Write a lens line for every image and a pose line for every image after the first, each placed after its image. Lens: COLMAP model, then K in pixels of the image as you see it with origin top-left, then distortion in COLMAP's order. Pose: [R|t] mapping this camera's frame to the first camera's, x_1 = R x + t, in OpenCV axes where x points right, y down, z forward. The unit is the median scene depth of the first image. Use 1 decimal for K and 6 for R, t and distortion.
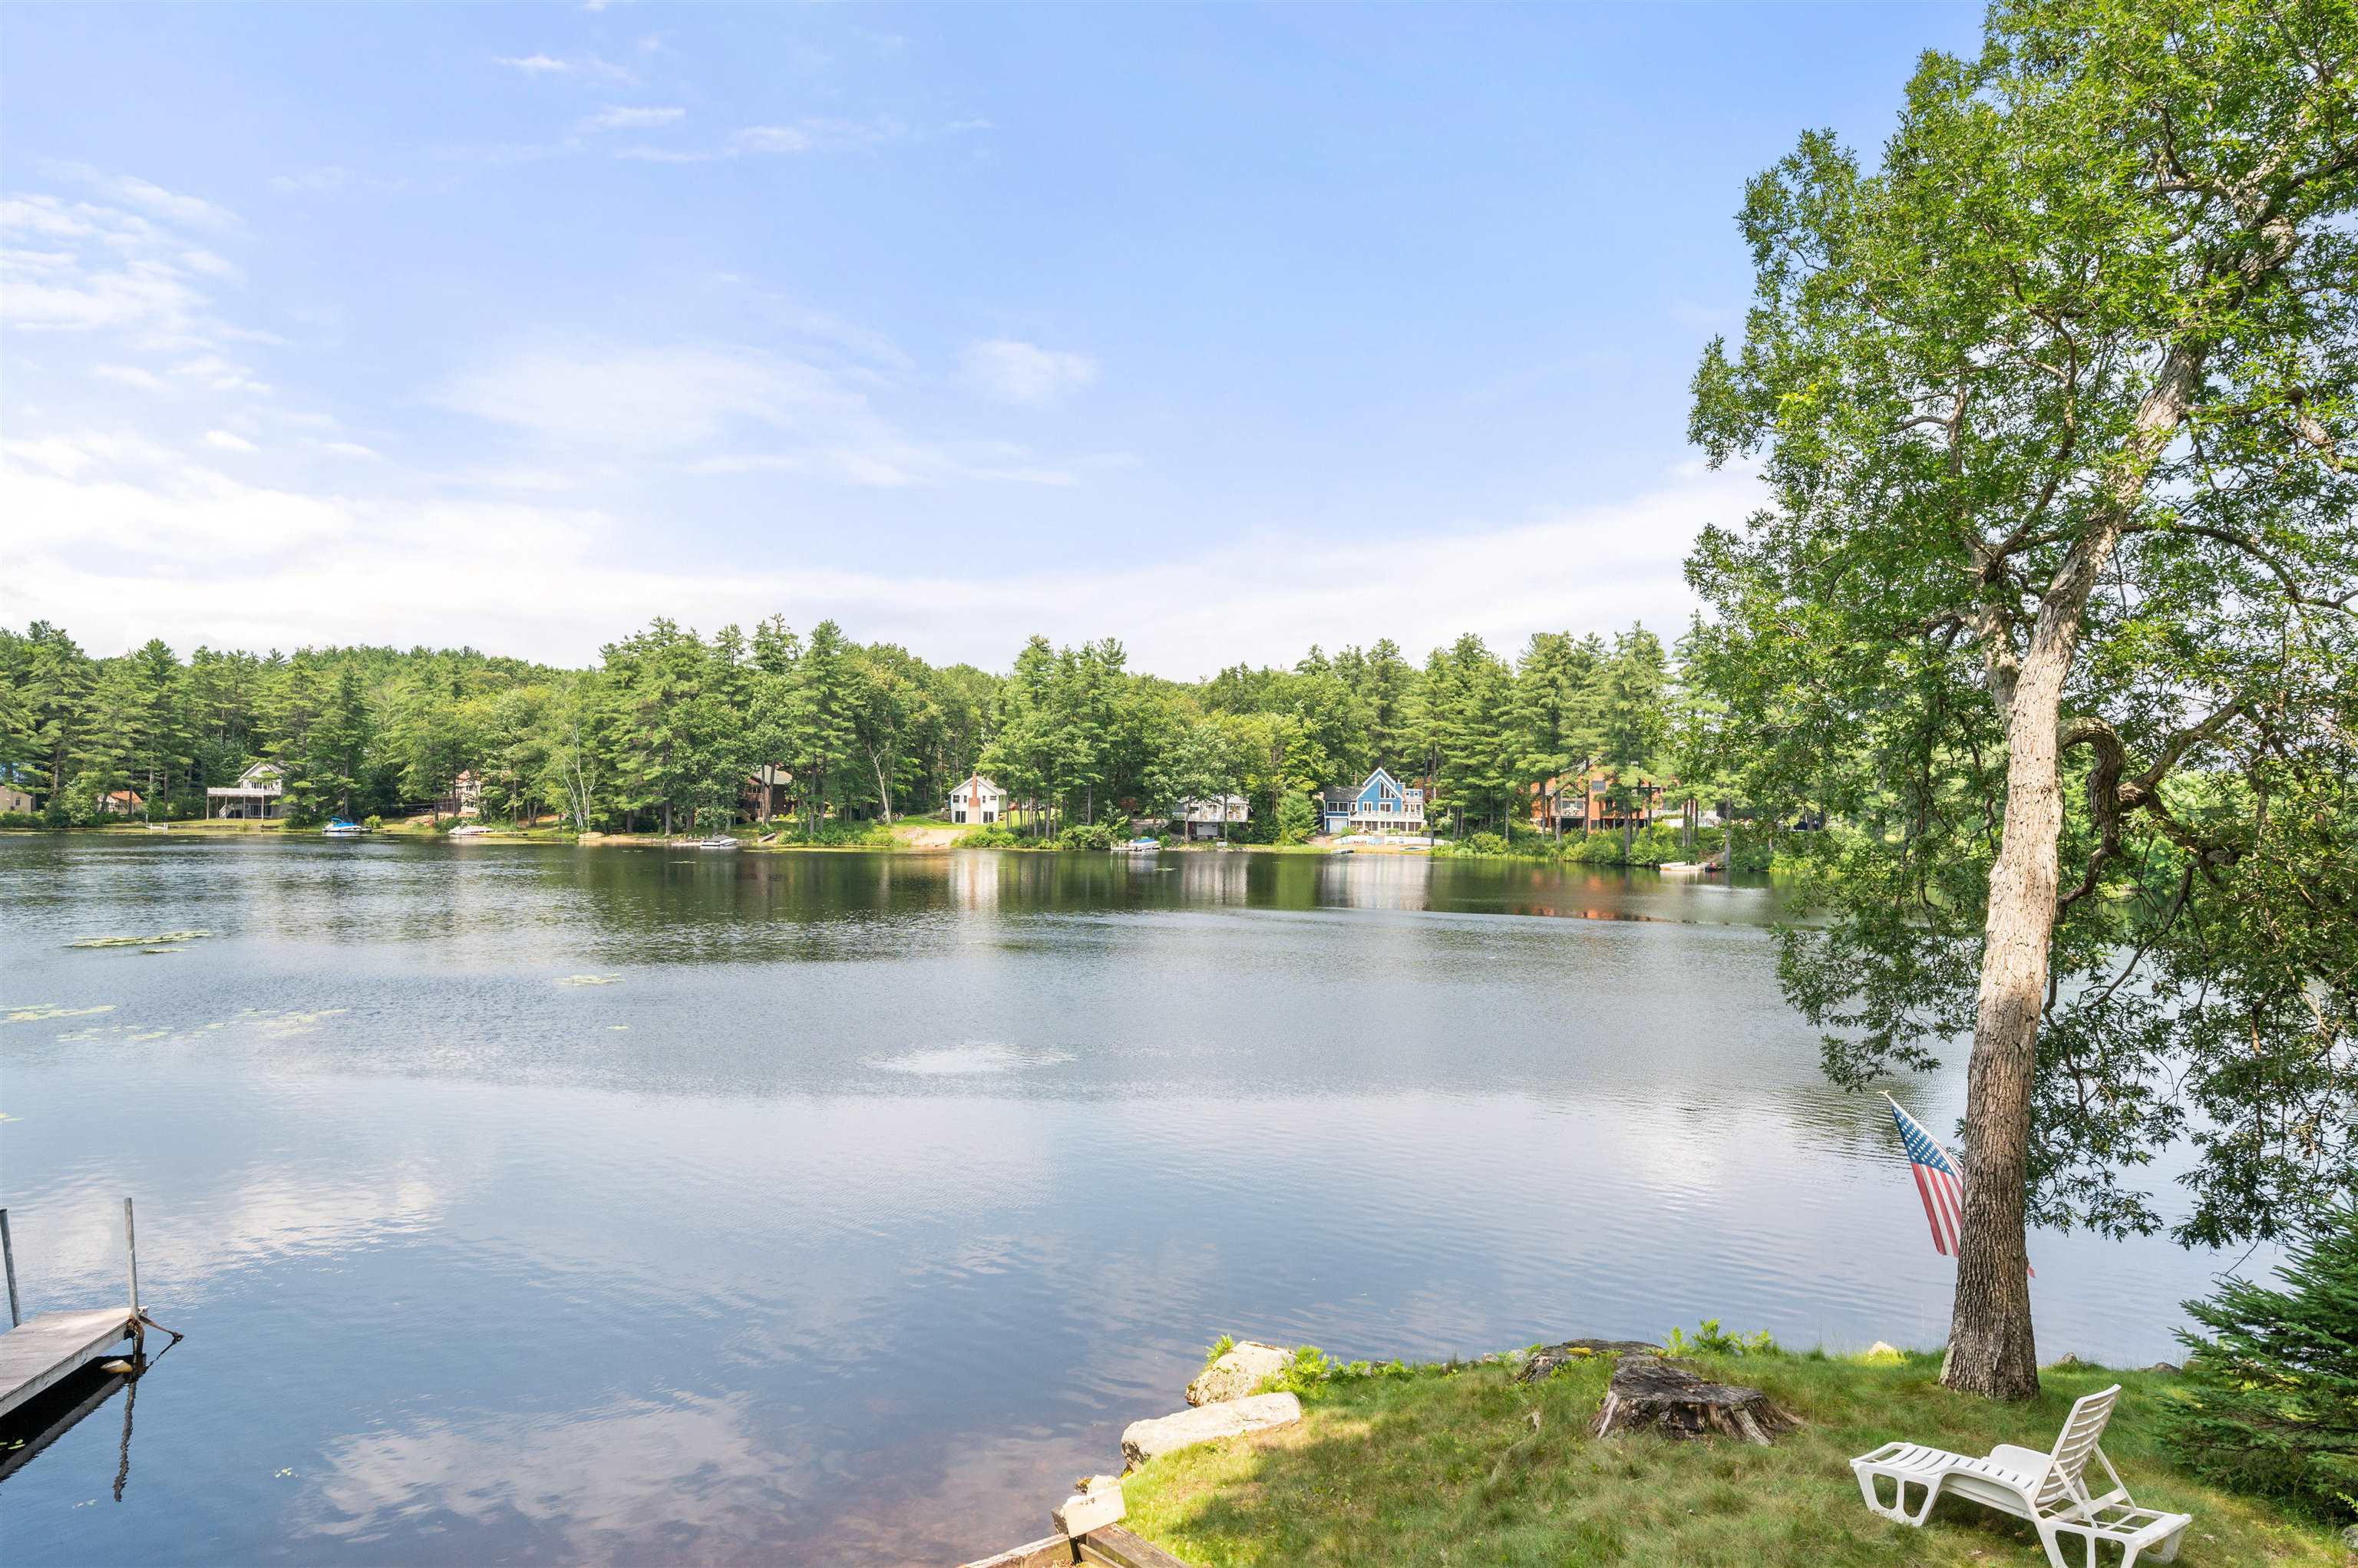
lens RADIAL K [[1378.0, 0, 1179.0], [0, 1378.0, 784.0], [0, 0, 1]] dist [-0.000370, 0.000014]
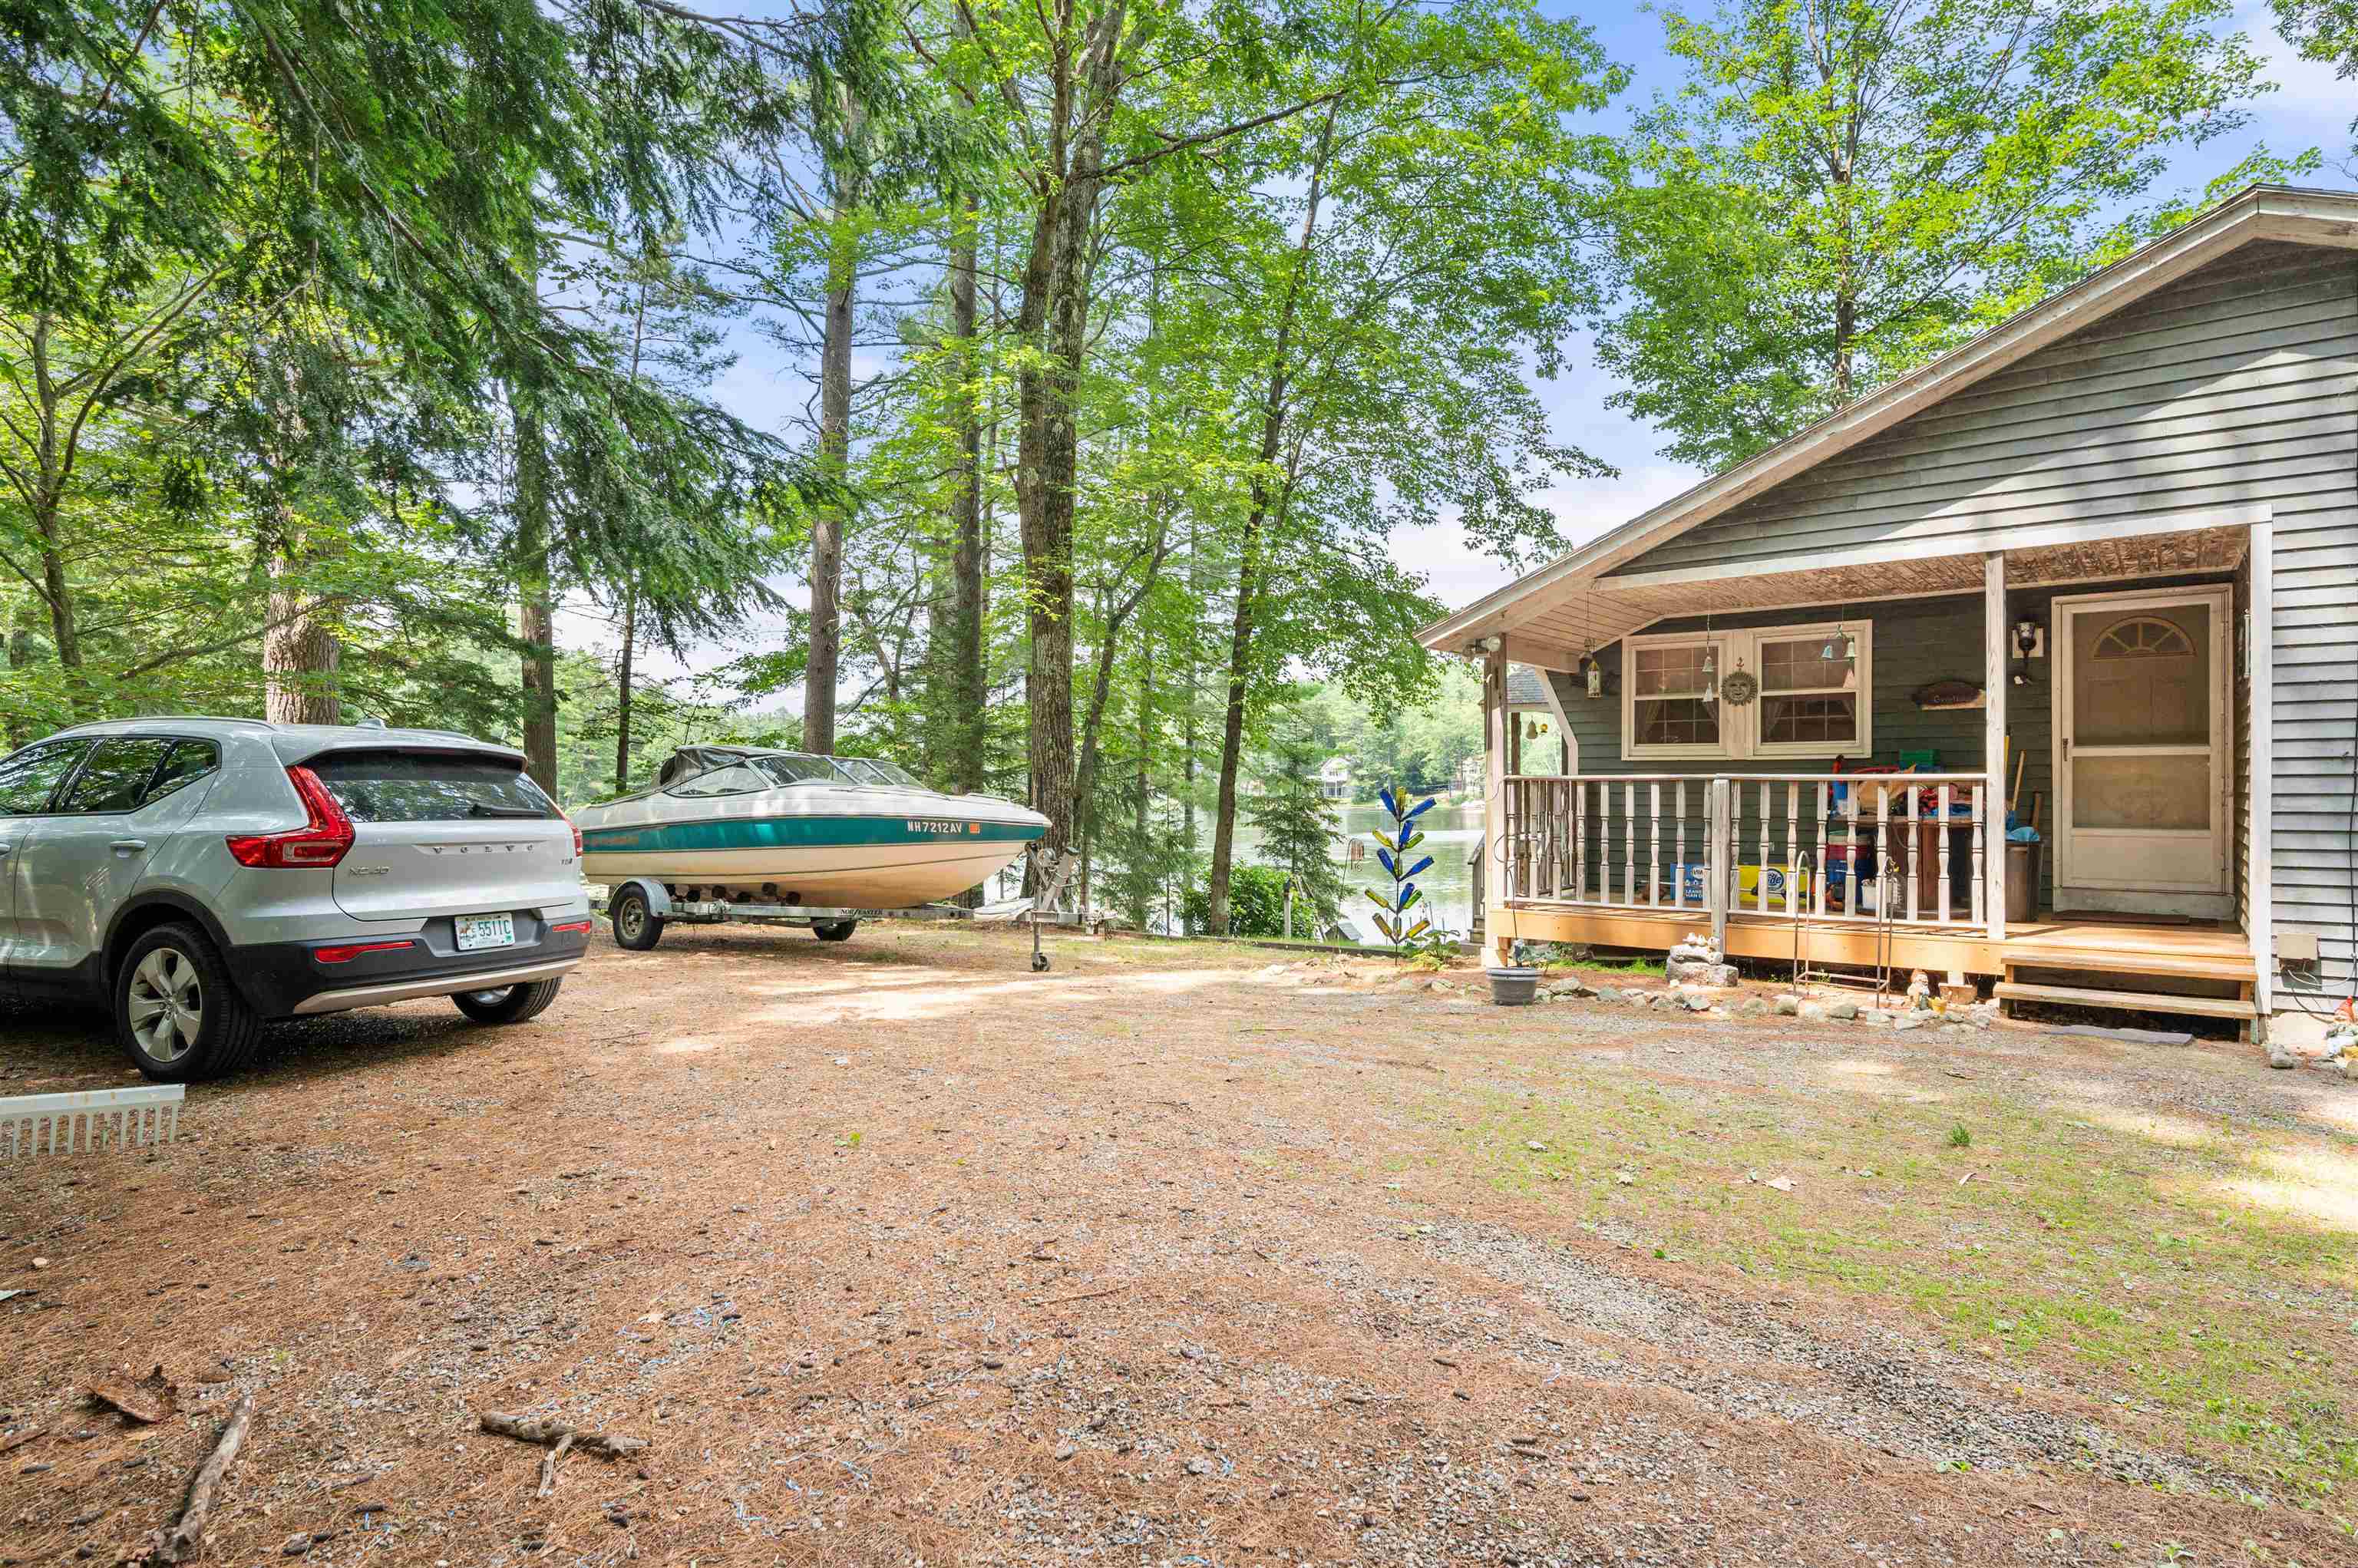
lens RADIAL K [[1276.7, 0, 1188.2], [0, 1276.7, 788.5], [0, 0, 1]] dist [0.001727, 0.000321]
pose [[0.773855, -0.018939, -0.633079, 0.039277], [0.031454, 0.999469, 0.008549, 0.000301], [0.632581, -0.026528, 0.774040, -0.104246]]
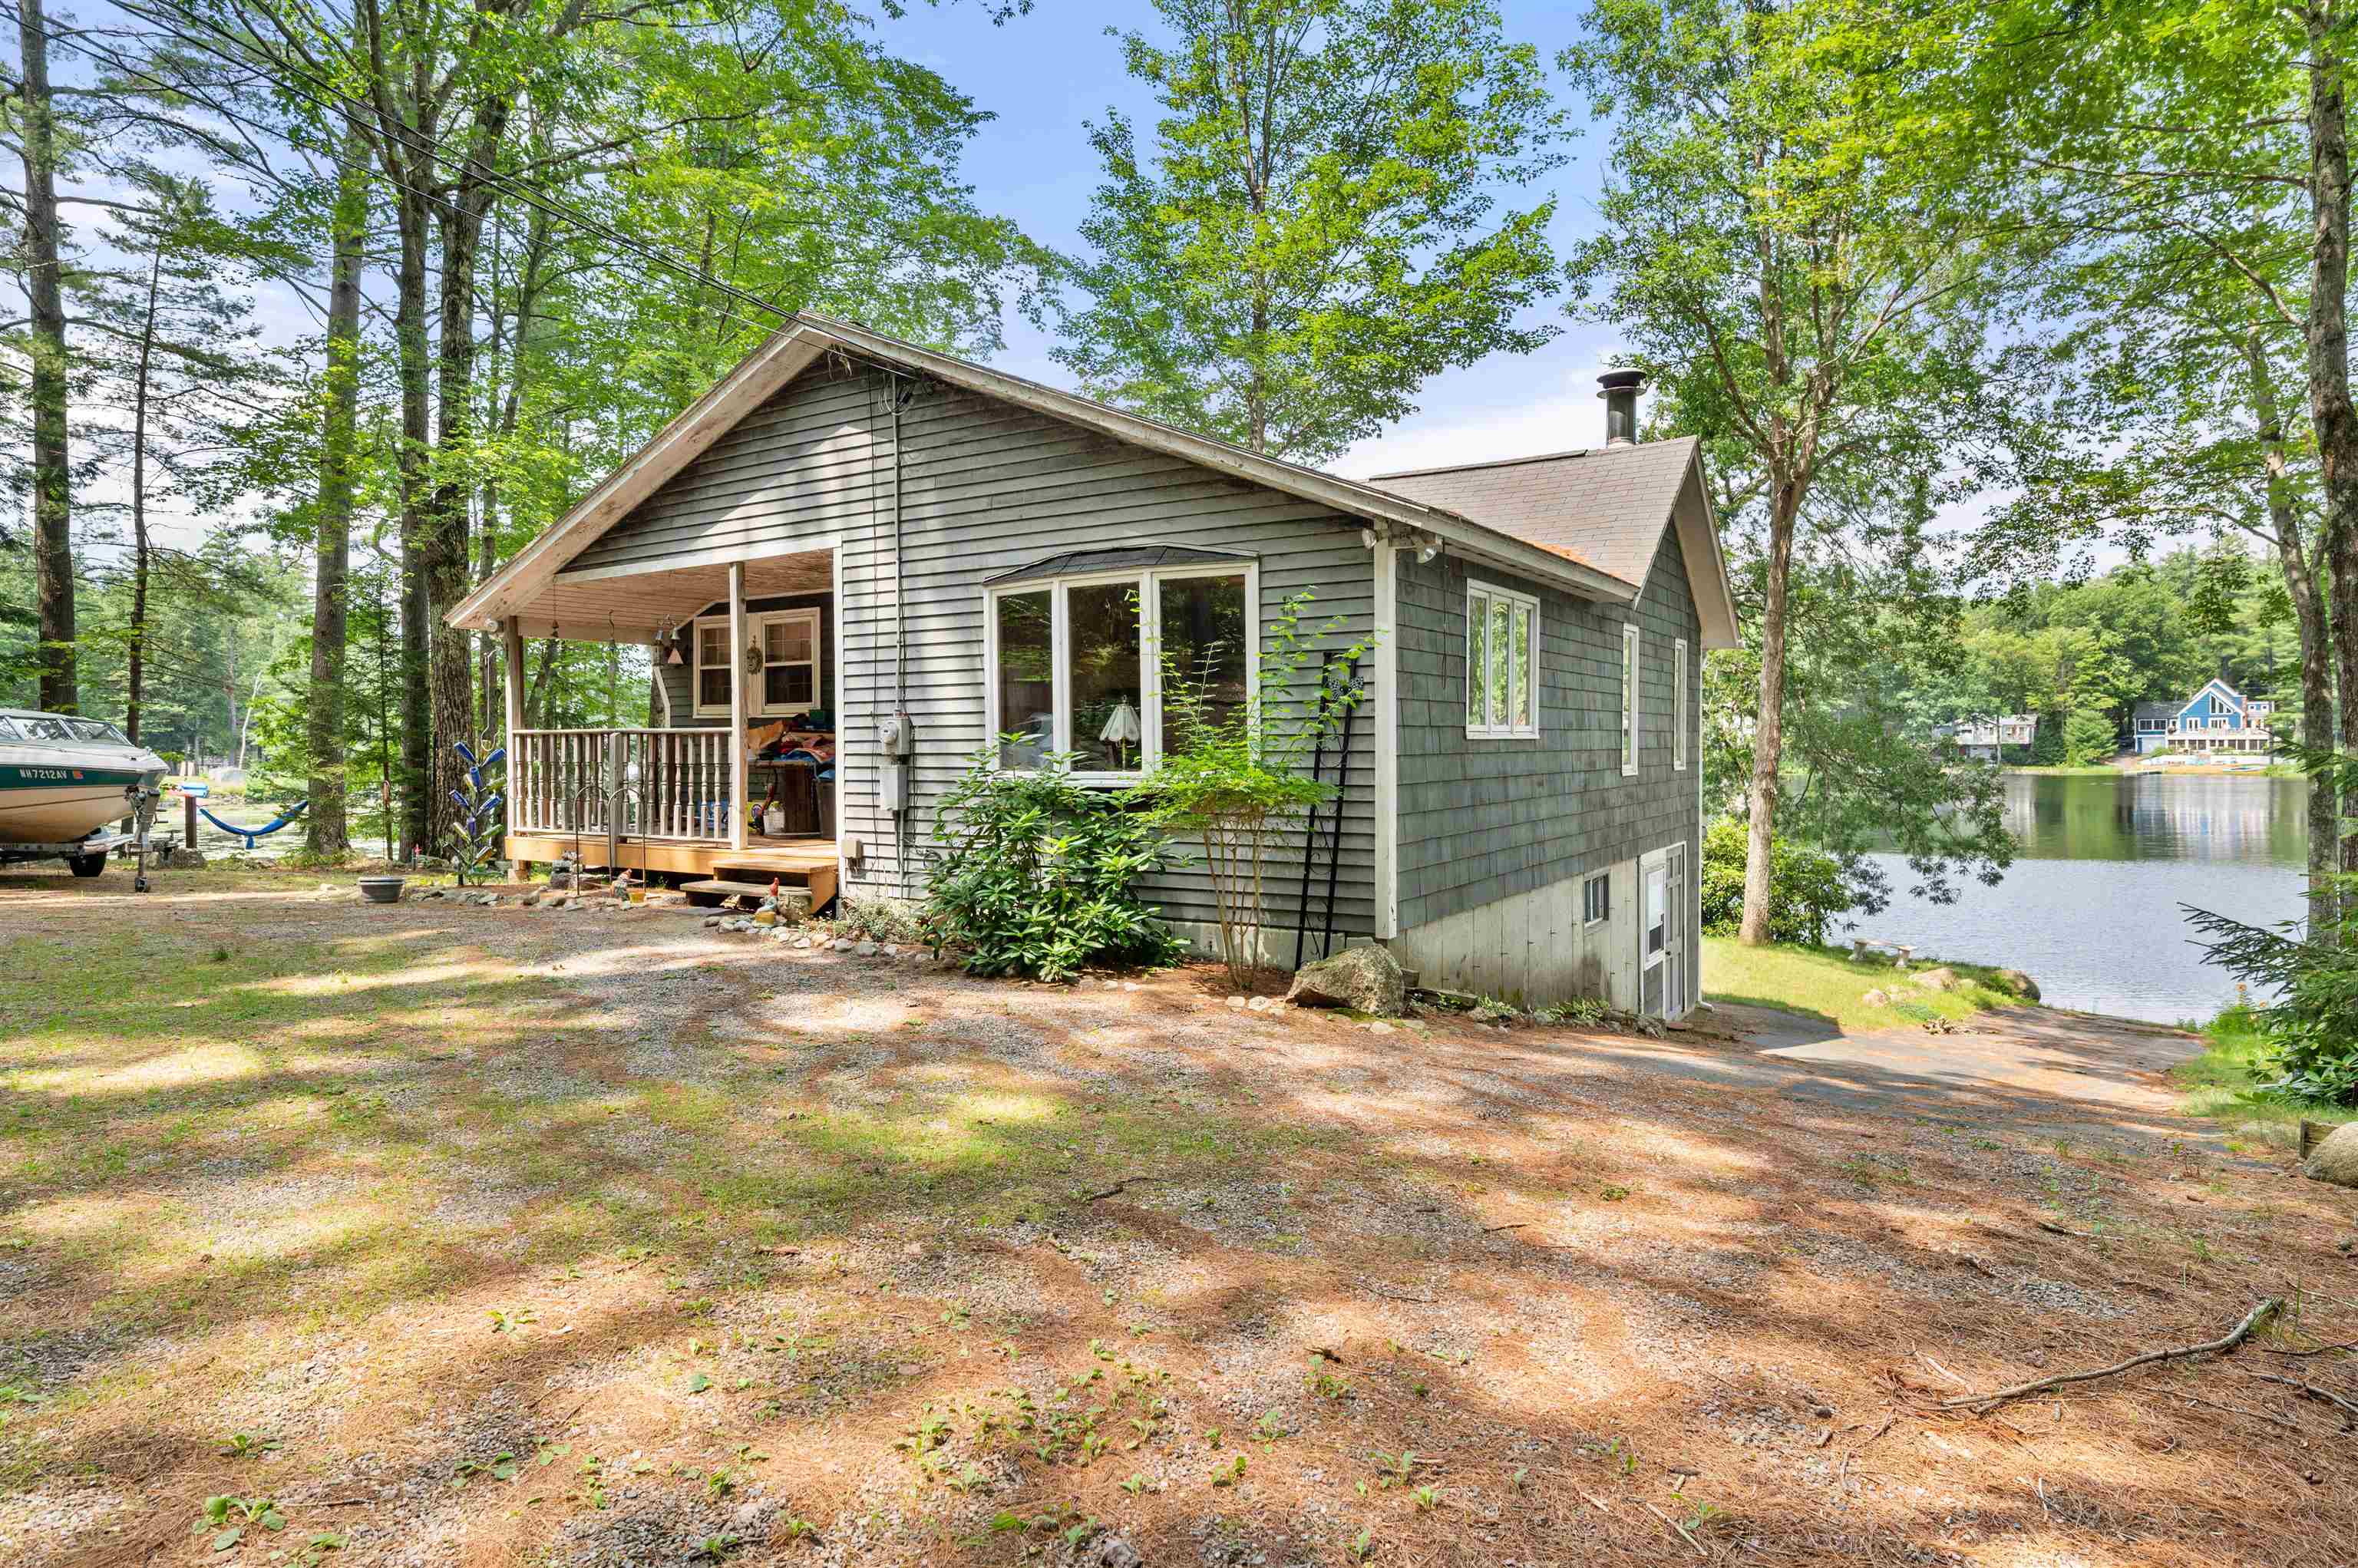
lens RADIAL K [[1323.9, 0, 1175.4], [0, 1323.9, 762.9], [0, 0, 1]] dist [-0.001865, -0.000446]
pose [[0.823635, -0.015877, -0.566899, 0.082921], [0.033549, 0.999221, 0.020758, 0.002023], [0.566128, -0.036116, 0.823526, -0.092329]]
